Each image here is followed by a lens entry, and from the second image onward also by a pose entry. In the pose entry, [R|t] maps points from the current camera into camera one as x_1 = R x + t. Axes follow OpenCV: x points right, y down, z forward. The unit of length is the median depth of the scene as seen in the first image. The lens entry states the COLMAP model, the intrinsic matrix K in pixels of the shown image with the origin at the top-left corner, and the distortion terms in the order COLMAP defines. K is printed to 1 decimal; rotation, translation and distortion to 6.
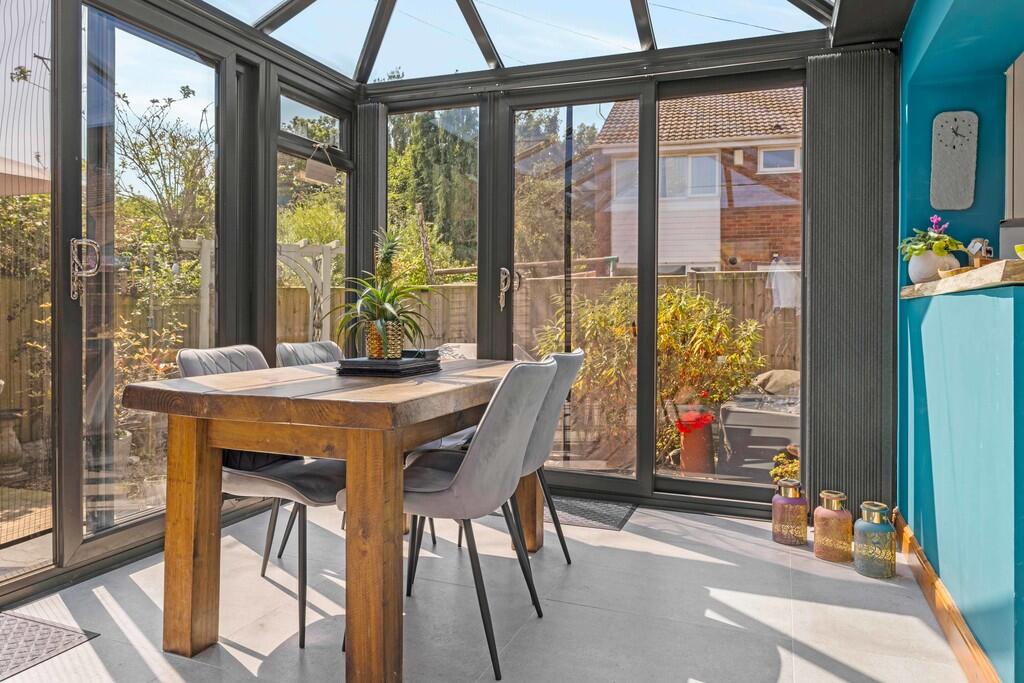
lens RADIAL K [[695.4, 0, 513.6], [0, 695.4, 317.7], [0, 0, 1]] dist [-0.004450, -0.000219]
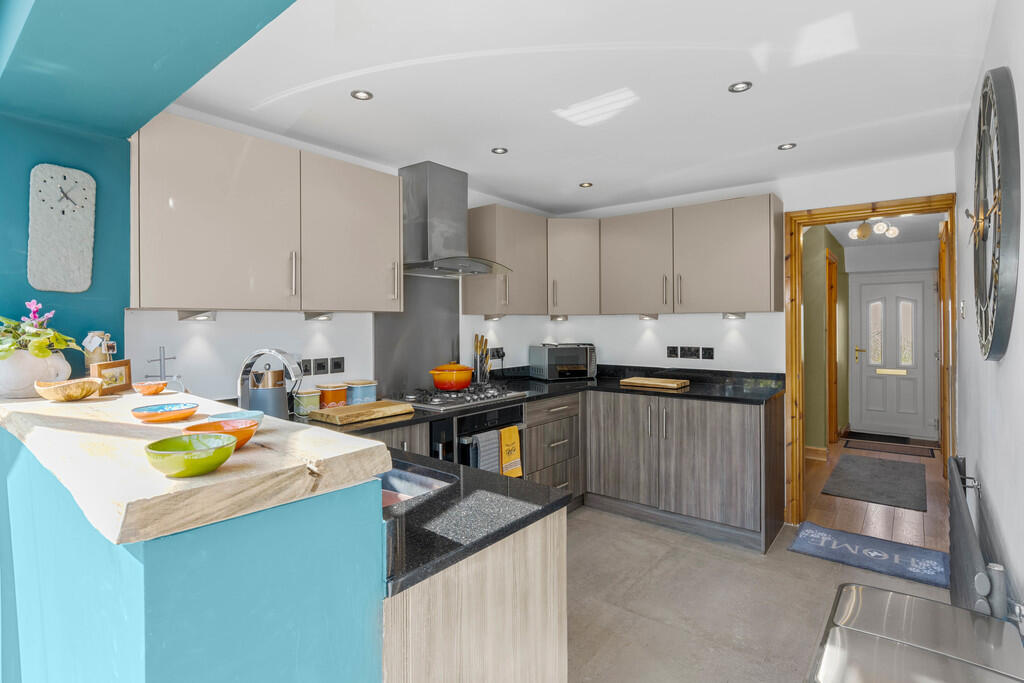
lens RADIAL K [[503.6, 0, 515.0], [0, 503.6, 313.3], [0, 0, 1]] dist [0.003979, 0.000919]
pose [[0.304006, -0.007878, 0.952637, 0.250312], [0.007449, 0.999955, 0.005892, -0.134803], [-0.952641, 0.005306, 0.304051, 0.346614]]
